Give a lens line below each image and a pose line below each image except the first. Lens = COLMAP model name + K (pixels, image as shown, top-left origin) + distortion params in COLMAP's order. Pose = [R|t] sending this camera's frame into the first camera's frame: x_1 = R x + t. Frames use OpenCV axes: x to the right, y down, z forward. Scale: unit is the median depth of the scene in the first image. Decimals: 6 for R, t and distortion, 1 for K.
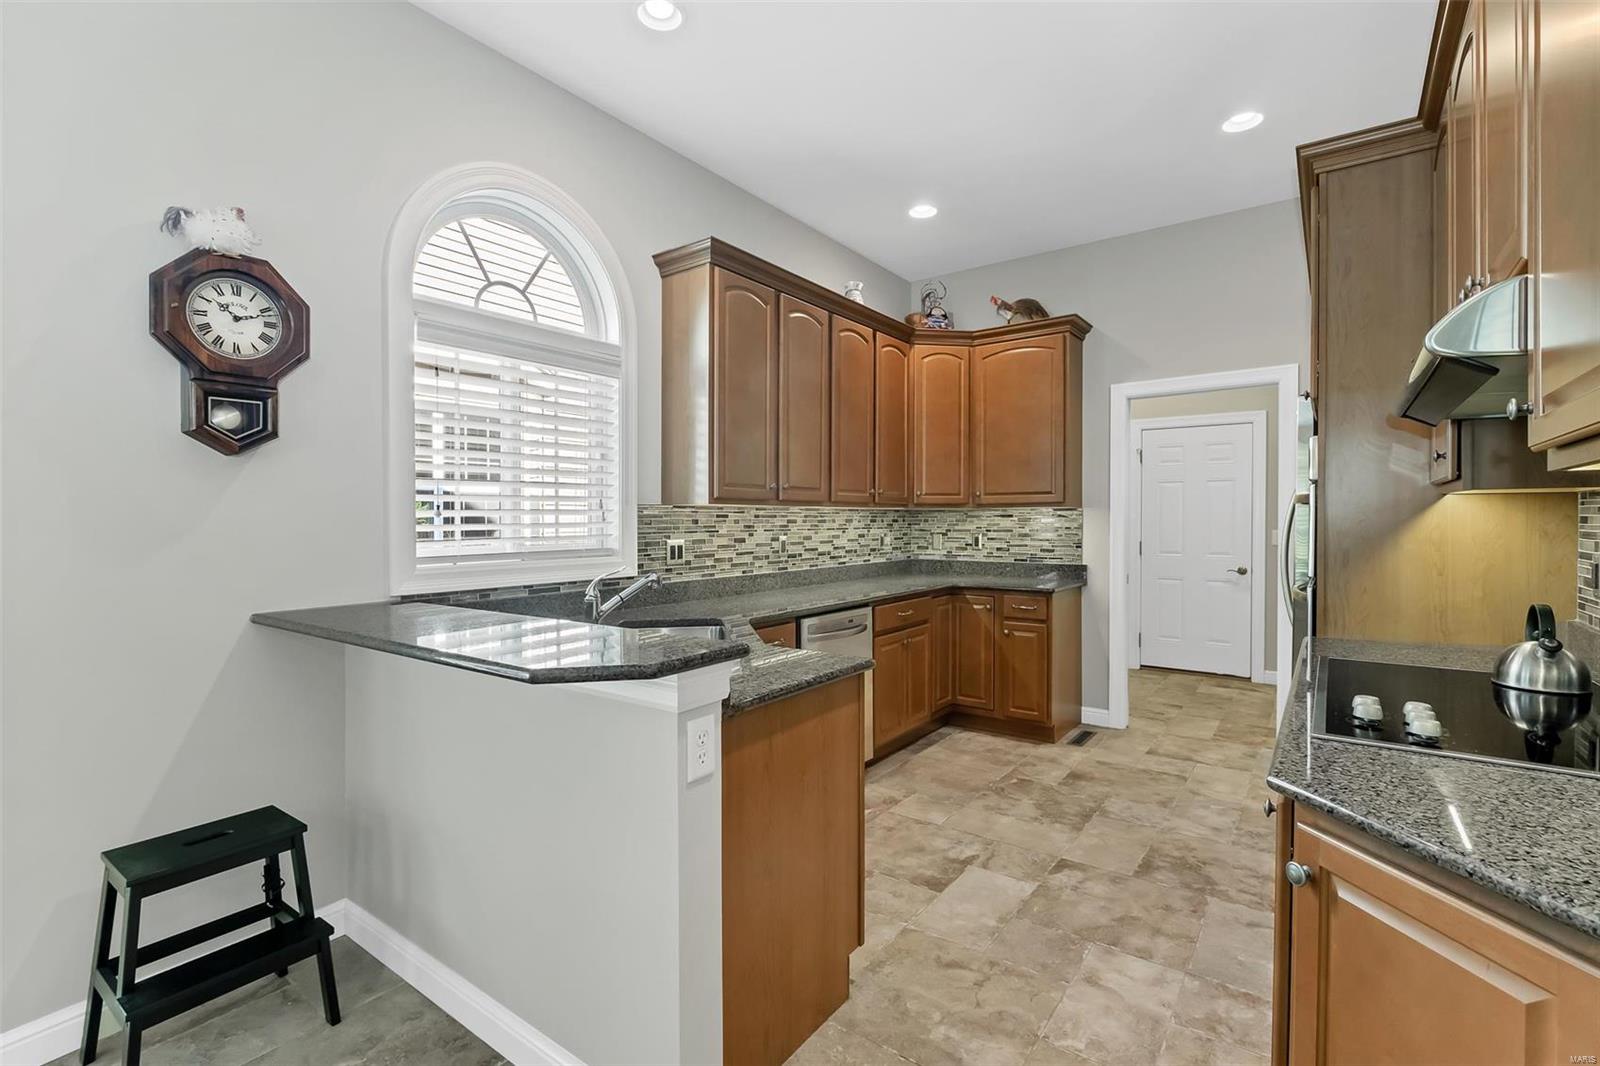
lens RADIAL K [[723.4, 0, 795.5], [0, 723.4, 528.1], [0, 0, 1]] dist [-0.002978, -0.000586]
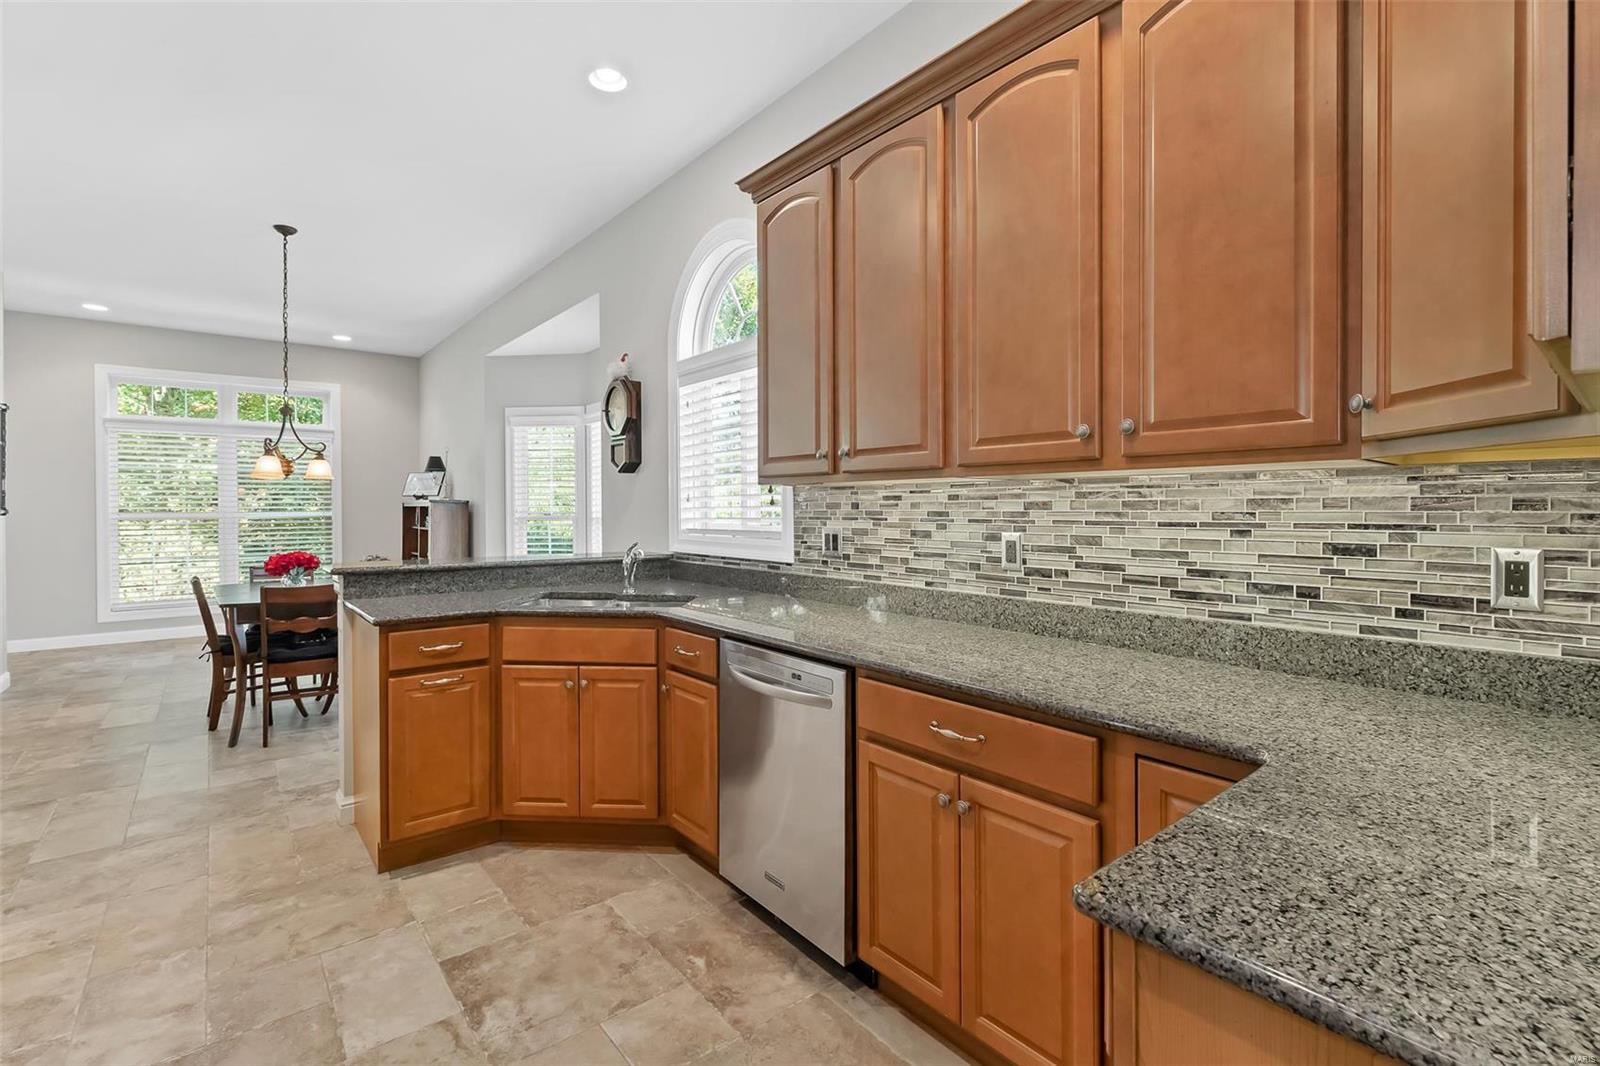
lens RADIAL K [[723.4, 0, 806.7], [0, 723.4, 507.2], [0, 0, 1]] dist [-0.002978, -0.000586]
pose [[-0.238443, 0.003975, -0.971148, 0.589524], [-0.008970, 0.999940, 0.006295, -0.010948], [0.971115, 0.010212, -0.238393, 1.054695]]
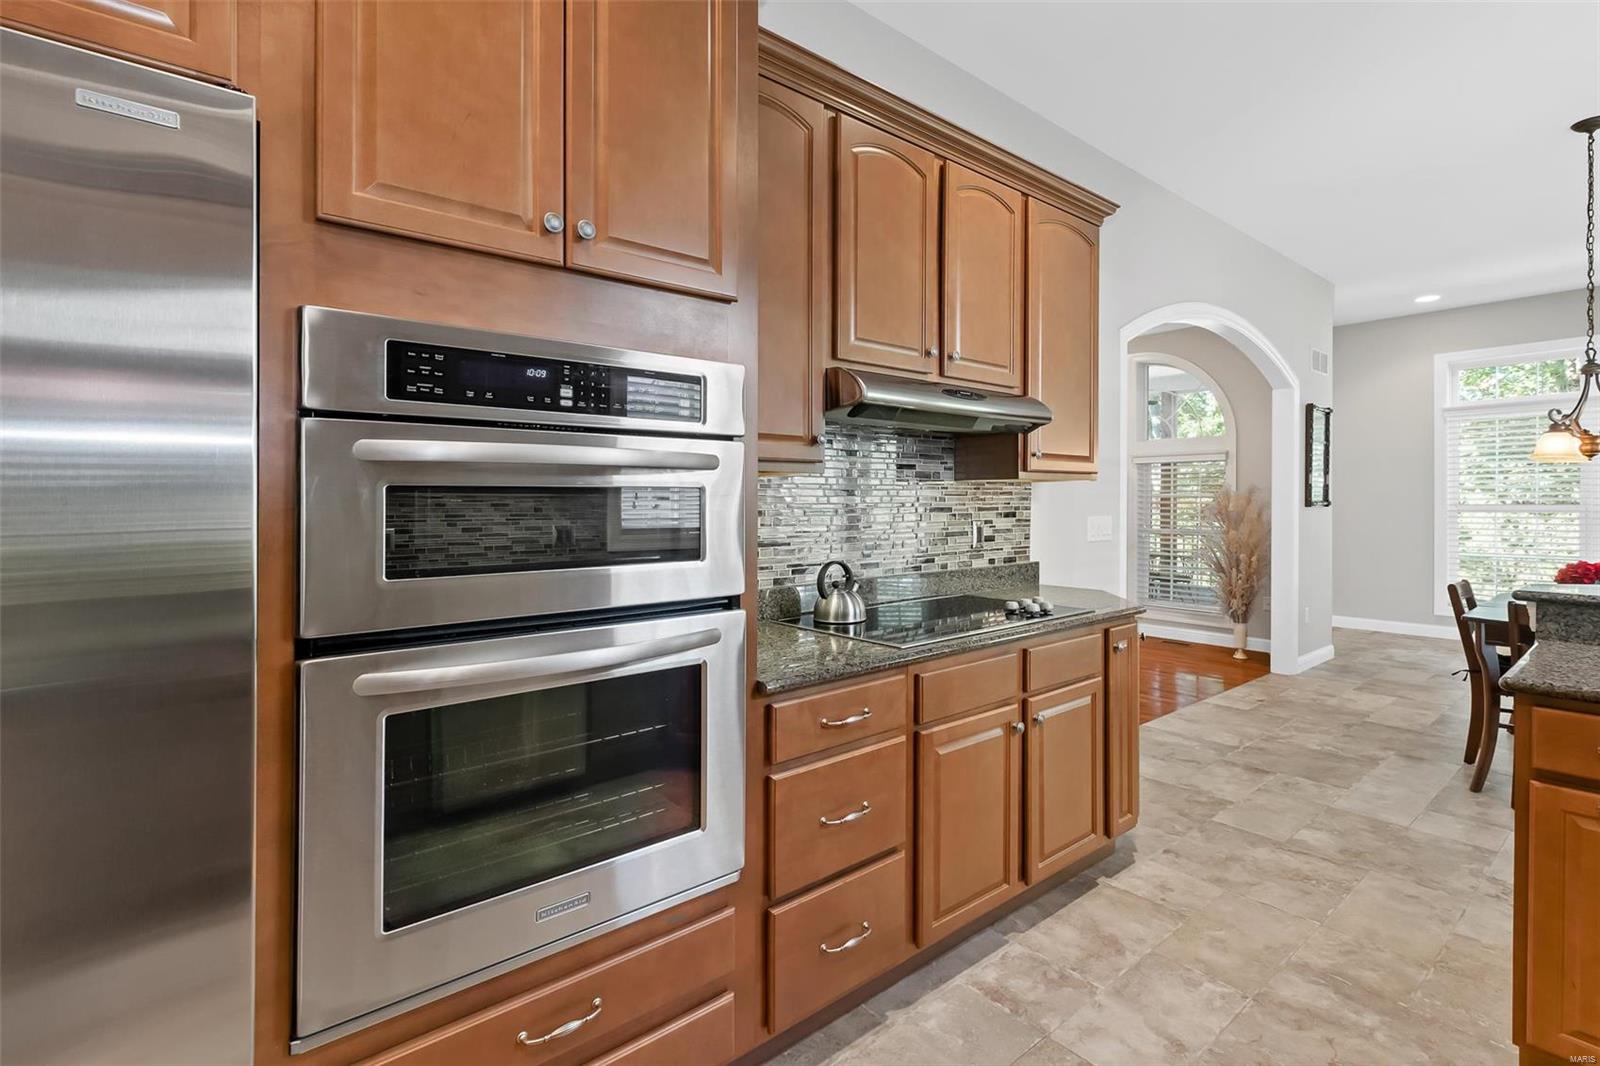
lens RADIAL K [[723.4, 0, 803.1], [0, 723.4, 500.0], [0, 0, 1]] dist [-0.002978, -0.000586]
pose [[-0.969667, 0.005222, 0.244375, 0.333299], [0.008021, 0.999913, 0.010463, -0.011526], [-0.244299, 0.012106, -0.969624, 1.020907]]
